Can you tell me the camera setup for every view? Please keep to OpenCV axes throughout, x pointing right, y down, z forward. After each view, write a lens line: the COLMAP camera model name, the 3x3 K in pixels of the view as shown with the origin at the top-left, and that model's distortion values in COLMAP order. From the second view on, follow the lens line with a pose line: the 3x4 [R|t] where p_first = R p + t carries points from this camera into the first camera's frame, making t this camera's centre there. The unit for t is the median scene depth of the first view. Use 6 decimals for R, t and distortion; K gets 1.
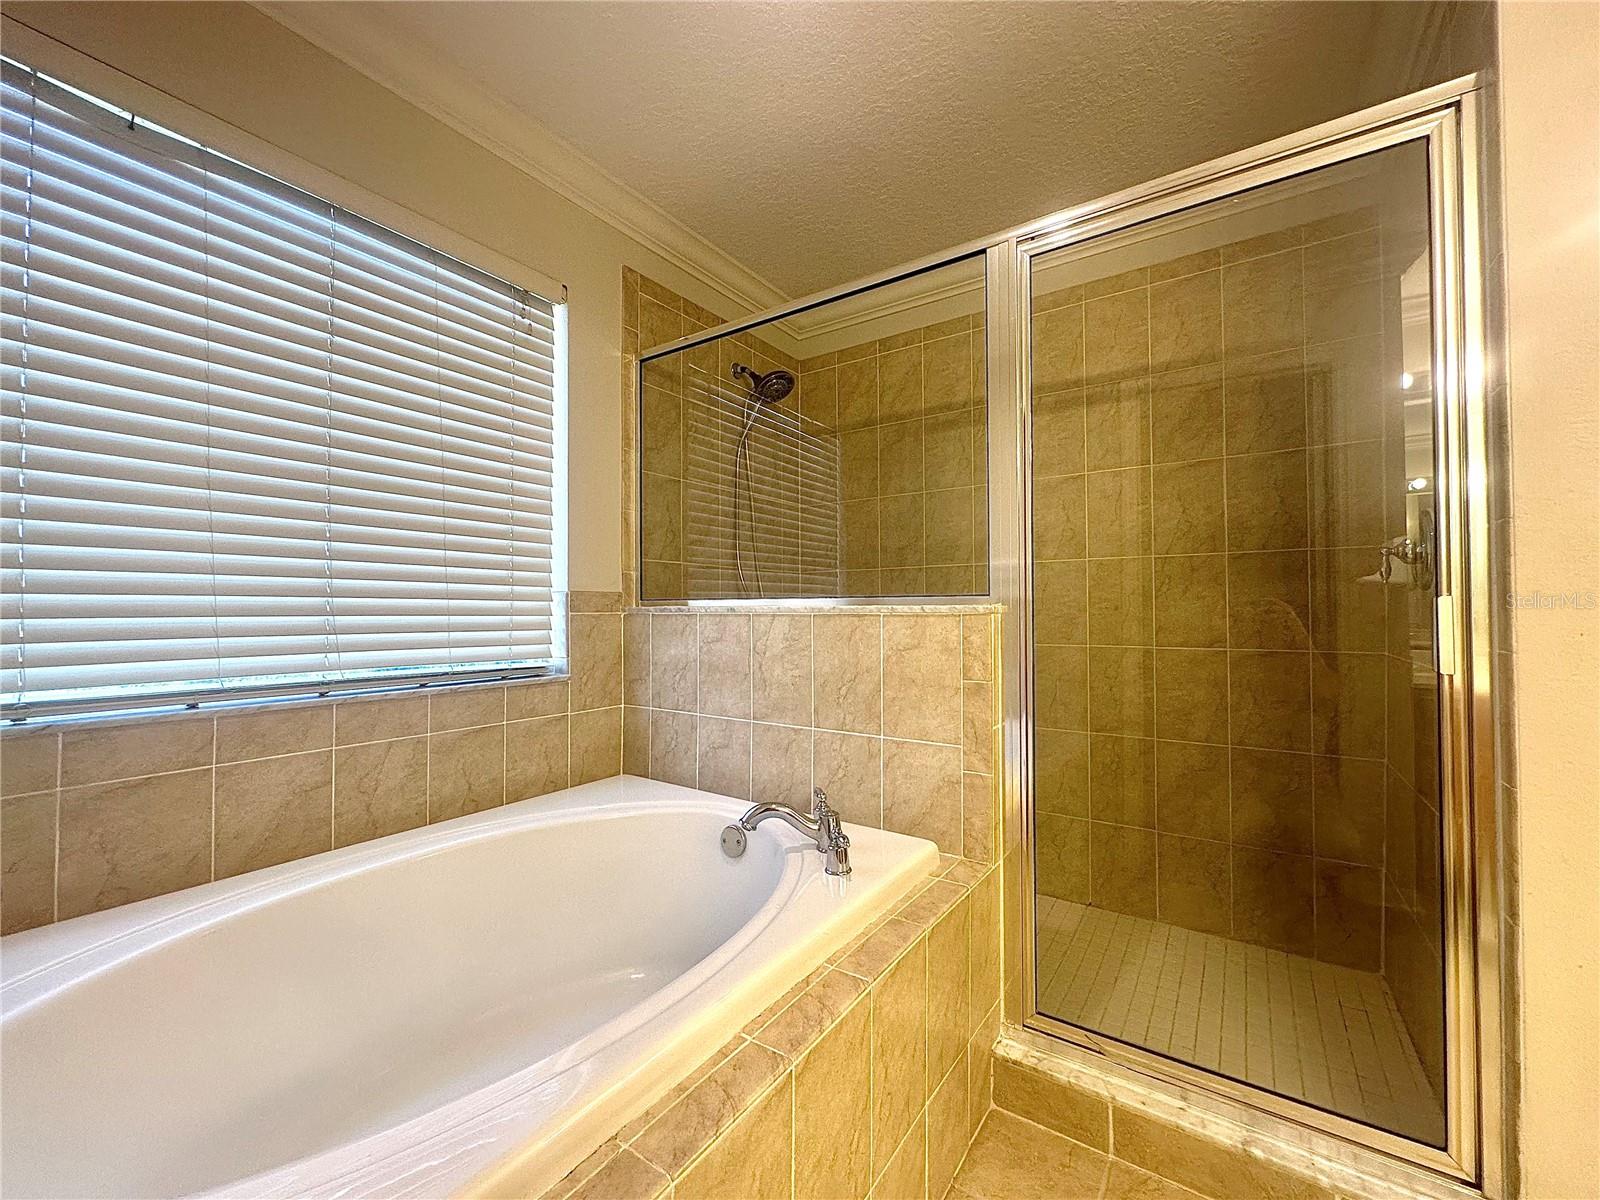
lens RADIAL K [[643.0, 0, 797.5], [0, 643.0, 598.5], [0, 0, 1]] dist [-0.003532, 0.000188]
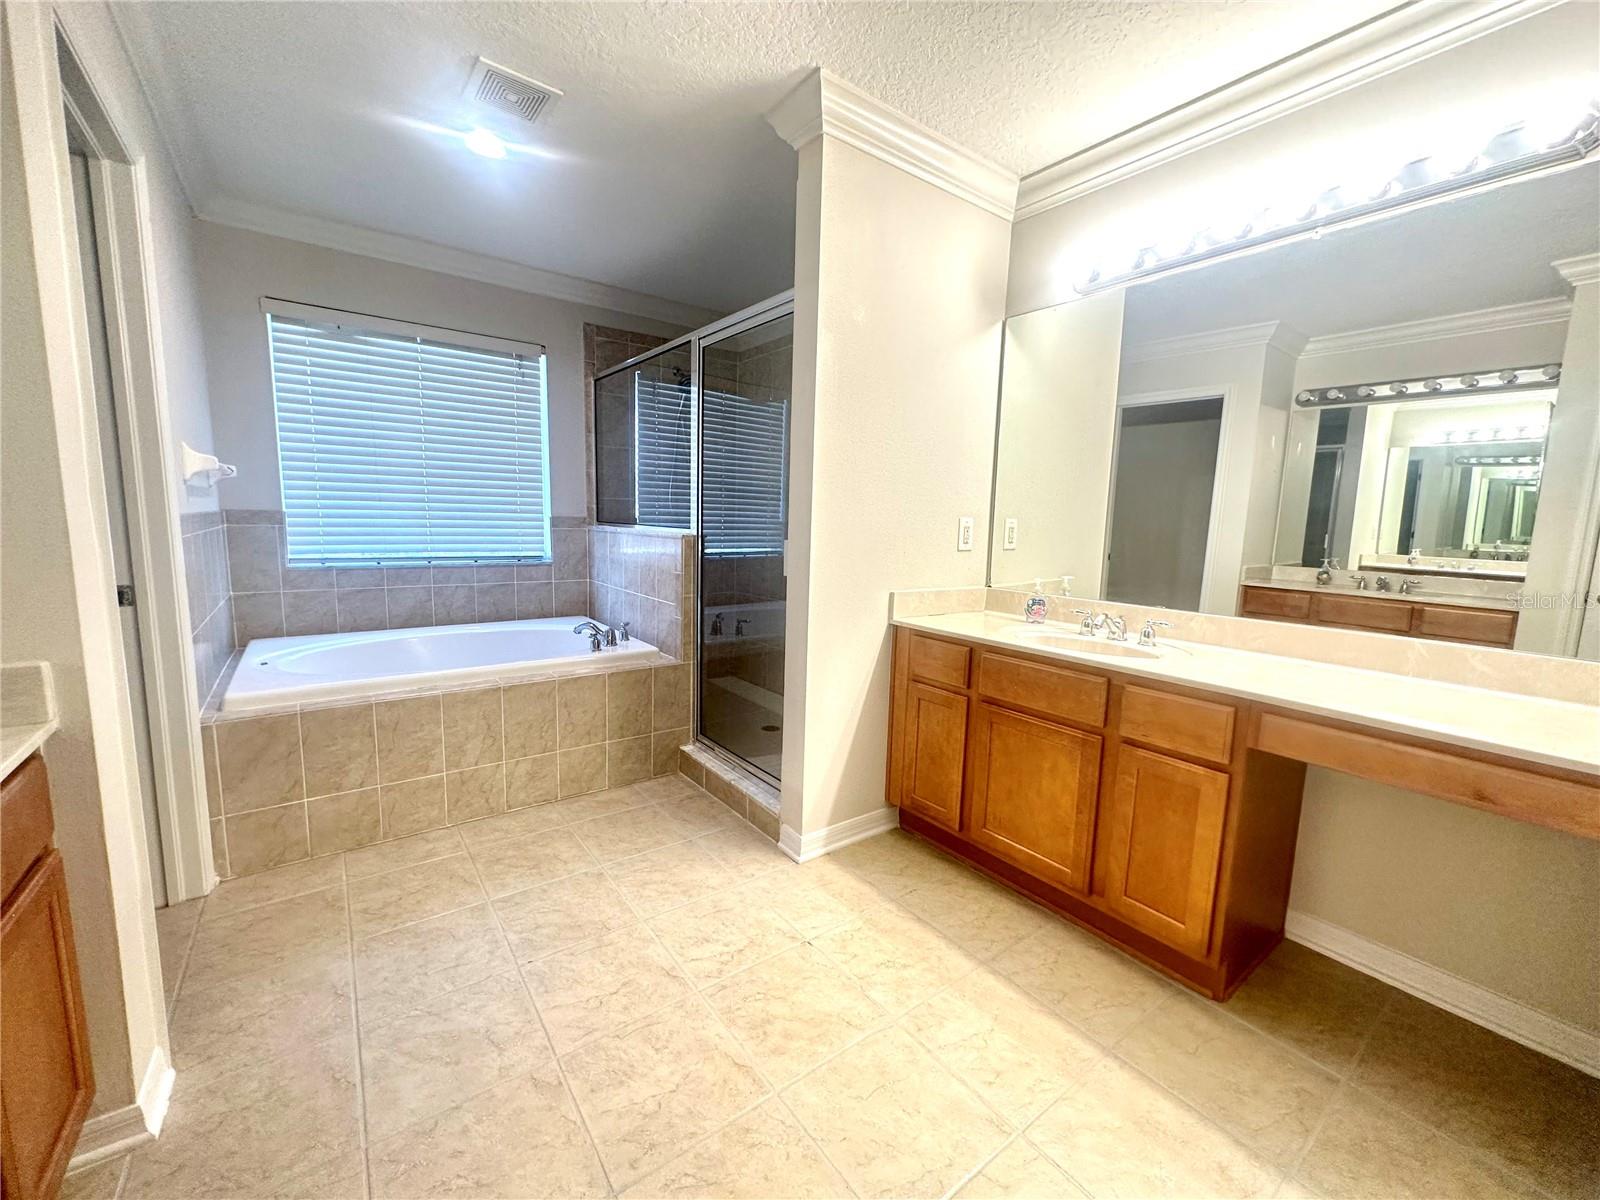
lens RADIAL K [[643.0, 0, 799.5], [0, 643.0, 600.9], [0, 0, 1]] dist [-0.003532, 0.000188]
pose [[0.948994, 0.071287, -0.307130, 0.959007], [-0.024770, 0.987951, 0.152773, -0.075371], [0.314320, -0.137373, 0.939325, -0.587605]]
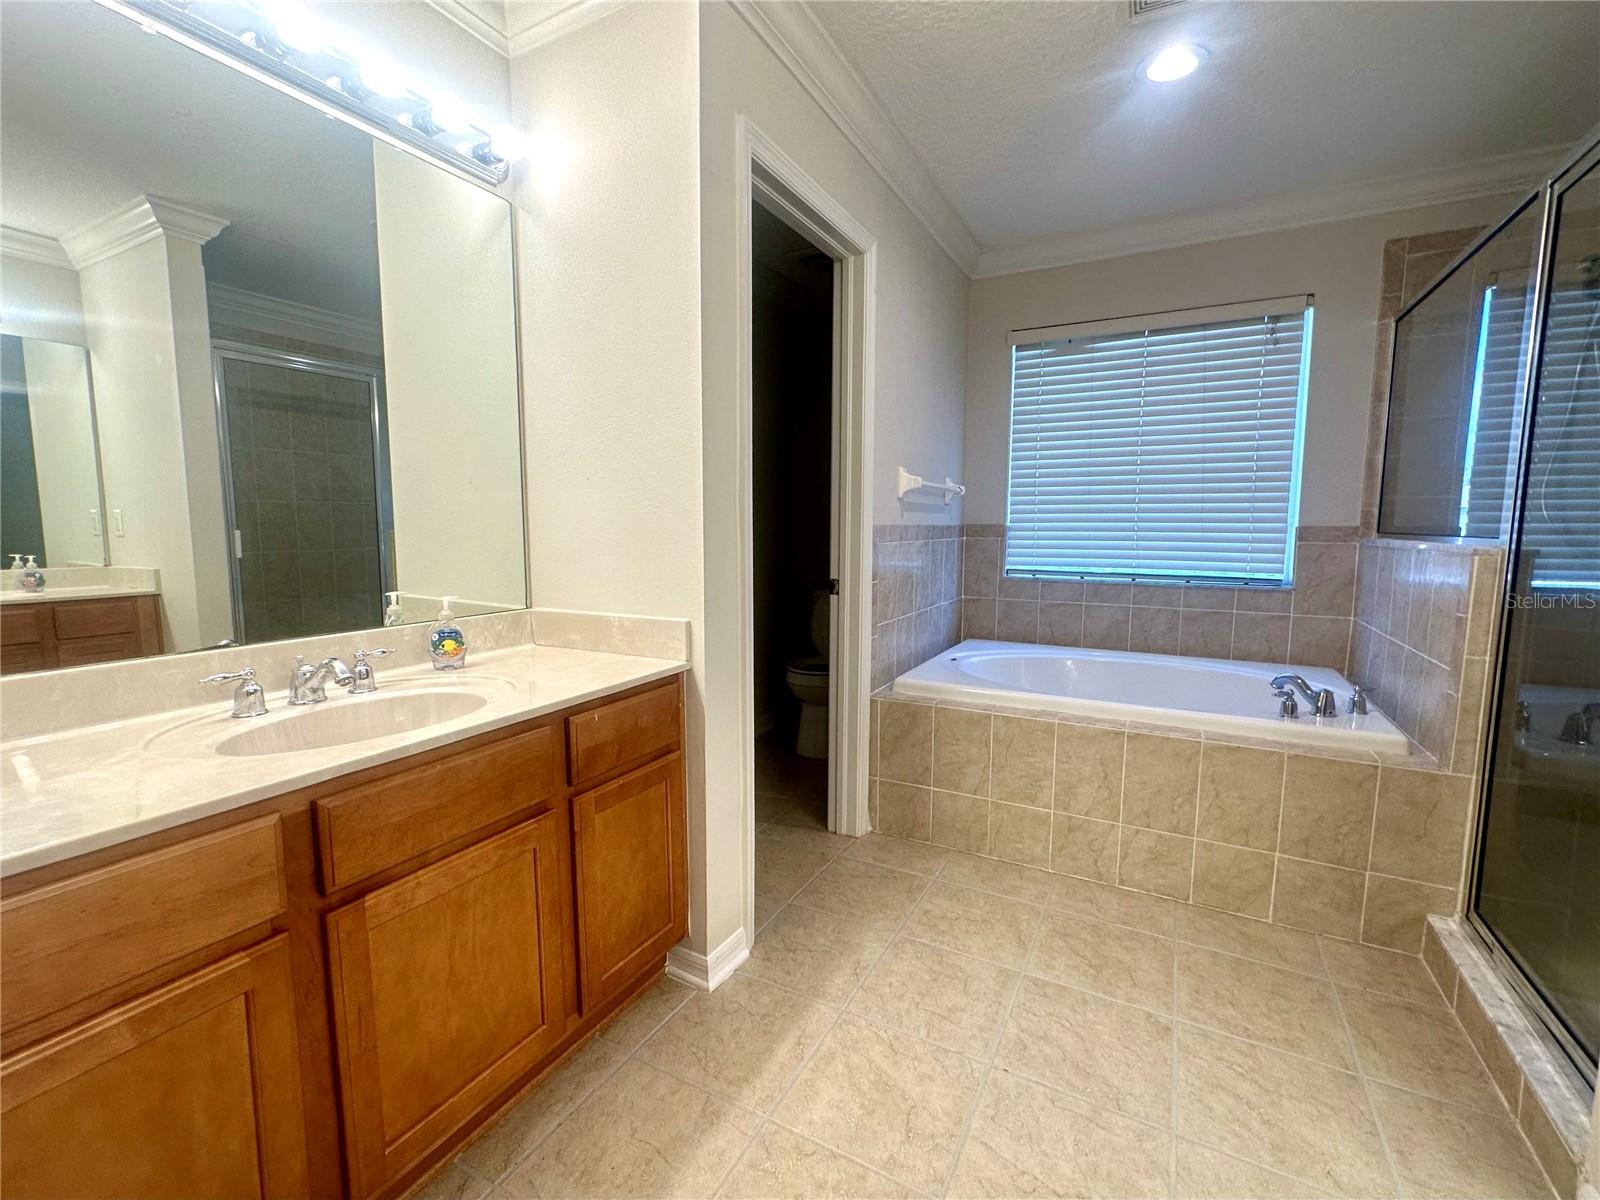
lens RADIAL K [[691.3, 0, 794.7], [0, 691.3, 600.5], [0, 0, 1]] dist [-0.005331, -0.000573]
pose [[0.102641, 0.113546, -0.988217, 1.038390], [0.016153, 0.993142, 0.115790, -0.043391], [0.994587, -0.027848, 0.100103, -0.225057]]
